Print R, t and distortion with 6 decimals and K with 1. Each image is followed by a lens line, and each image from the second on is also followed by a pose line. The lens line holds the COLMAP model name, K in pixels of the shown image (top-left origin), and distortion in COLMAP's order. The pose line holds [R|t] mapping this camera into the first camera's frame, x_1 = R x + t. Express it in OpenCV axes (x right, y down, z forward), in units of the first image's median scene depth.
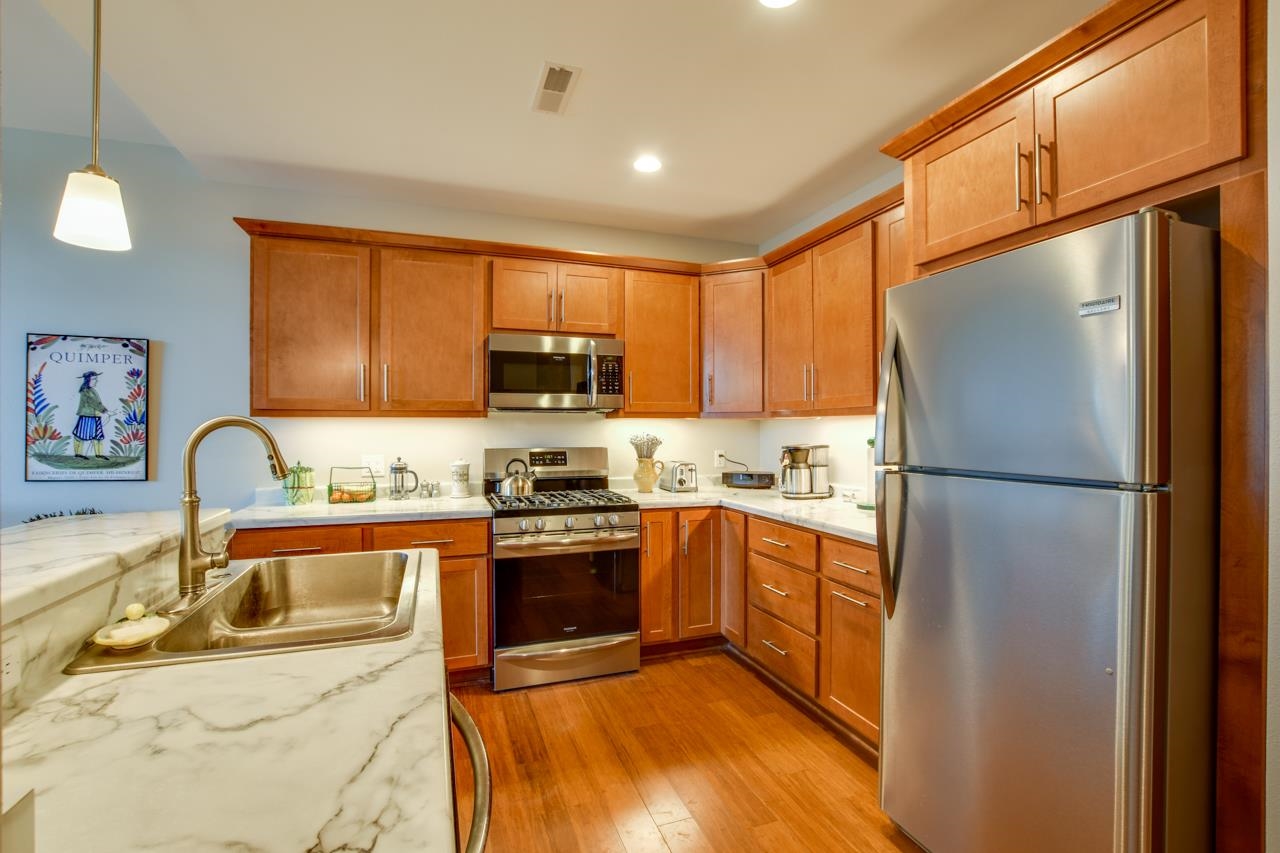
lens RADIAL K [[569.6, 0, 639.6], [0, 569.6, 430.3], [0, 0, 1]] dist [-0.036761, 0.007556]
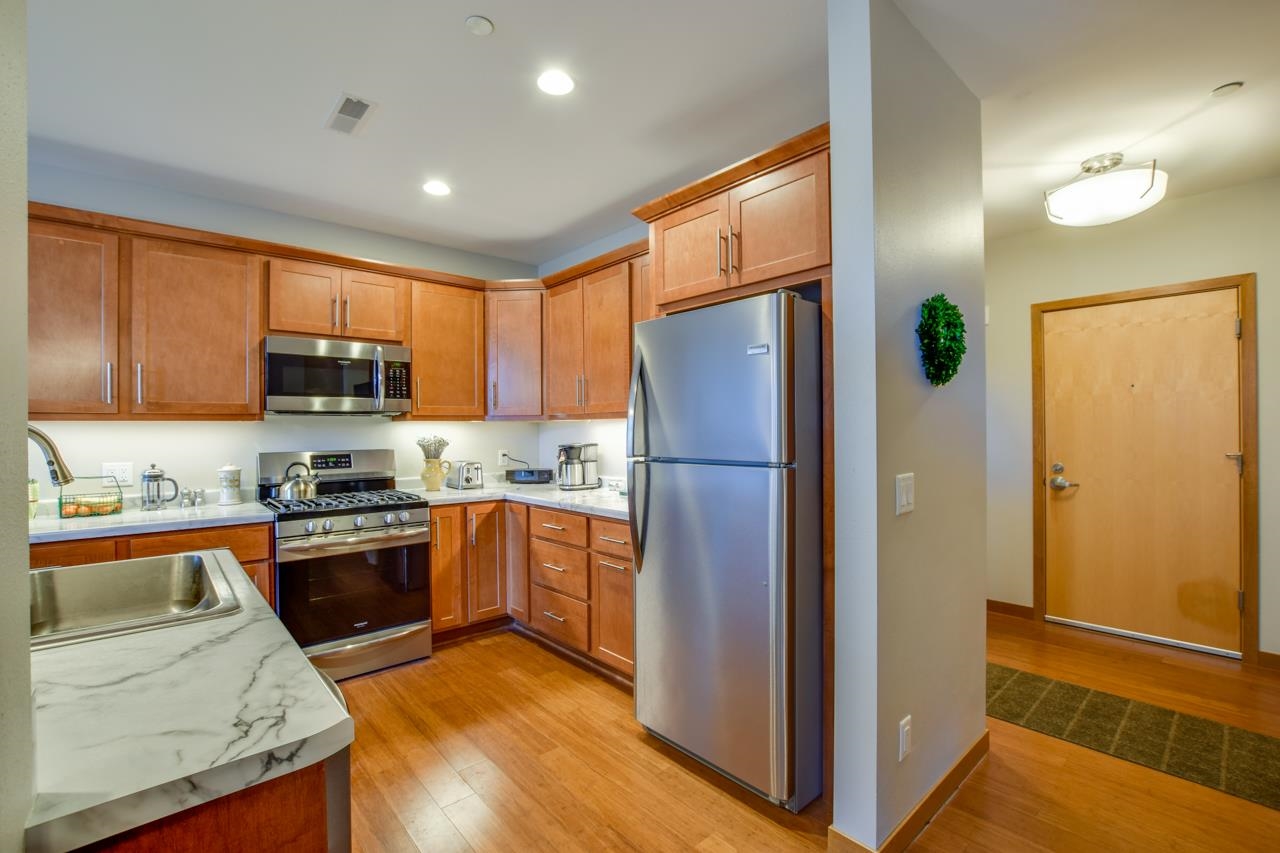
lens RADIAL K [[564.0, 0, 639.3], [0, 564.0, 429.3], [0, 0, 1]] dist [-0.037159, 0.007740]
pose [[0.927731, -0.007074, 0.373183, -0.028304], [0.008642, 0.999959, -0.002530, 0.000174], [-0.373150, 0.005573, 0.927754, -0.142067]]
